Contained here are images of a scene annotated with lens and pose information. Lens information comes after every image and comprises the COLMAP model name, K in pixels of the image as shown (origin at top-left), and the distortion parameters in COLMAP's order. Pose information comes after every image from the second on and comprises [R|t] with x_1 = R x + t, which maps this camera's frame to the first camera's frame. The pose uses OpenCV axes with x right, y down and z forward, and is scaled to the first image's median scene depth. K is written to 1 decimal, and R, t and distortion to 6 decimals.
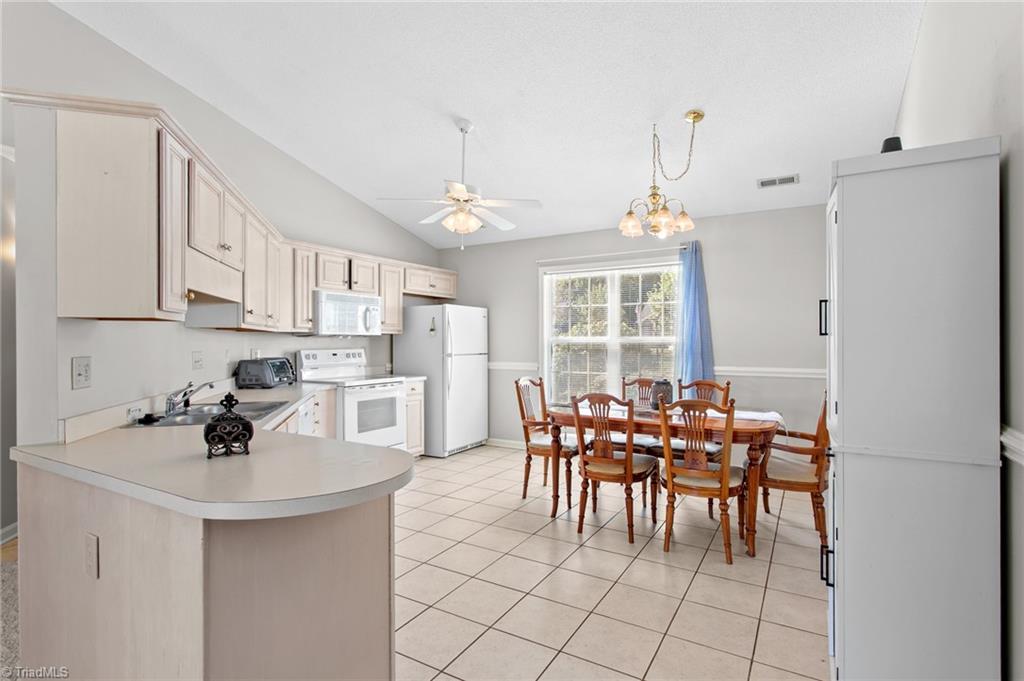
lens RADIAL K [[492.7, 0, 518.4], [0, 492.7, 340.0], [0, 0, 1]] dist [-0.001945, 0.003040]
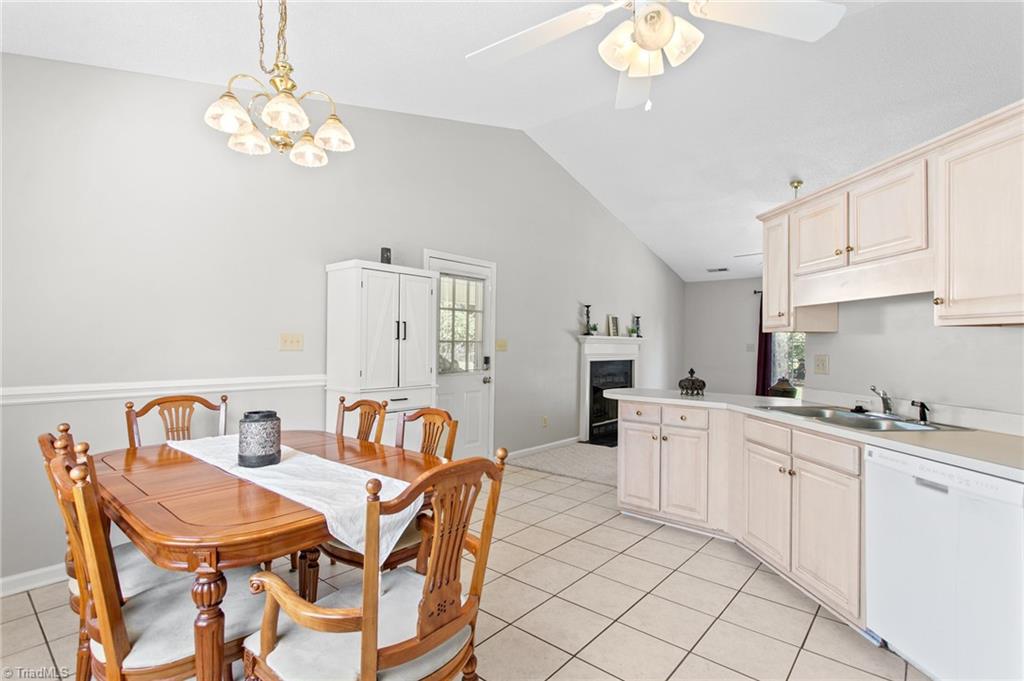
lens RADIAL K [[492.7, 0, 514.7], [0, 492.7, 340.2], [0, 0, 1]] dist [-0.001945, 0.003040]
pose [[-0.985972, -0.005399, 0.166823, -0.064499], [-0.007487, 0.999901, -0.011893, 0.005063], [-0.166742, -0.012975, -0.985915, 1.230922]]
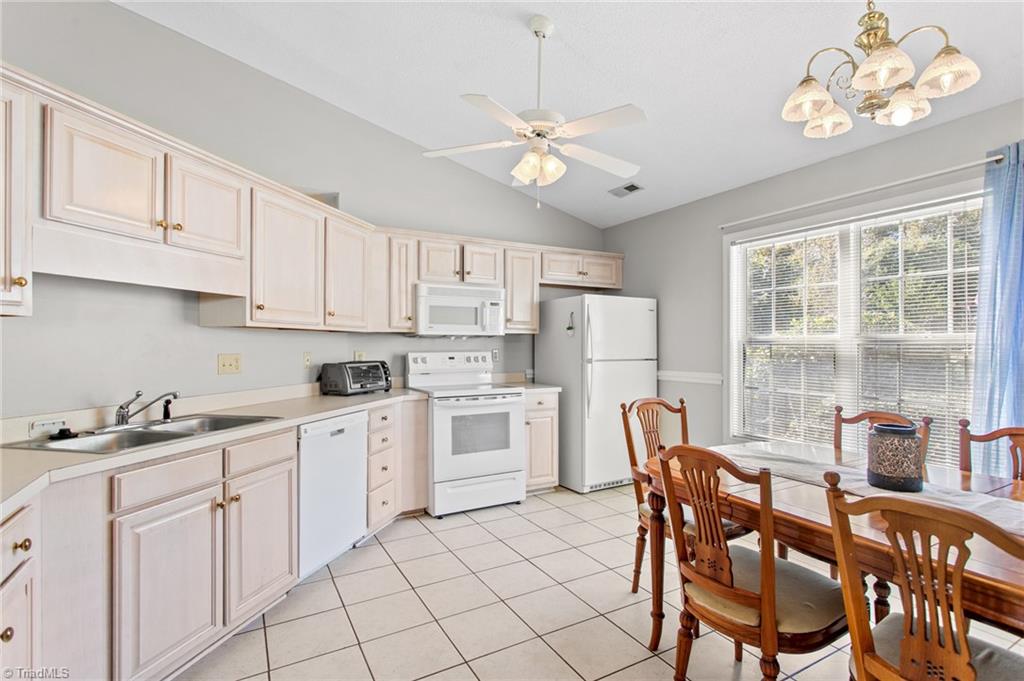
lens RADIAL K [[492.7, 0, 519.6], [0, 492.7, 341.2], [0, 0, 1]] dist [-0.001945, 0.003040]
pose [[0.868914, -0.003646, -0.494950, 0.177103], [0.002474, 0.999992, -0.003023, 0.002938], [0.494957, 0.001403, 0.868916, 0.344616]]
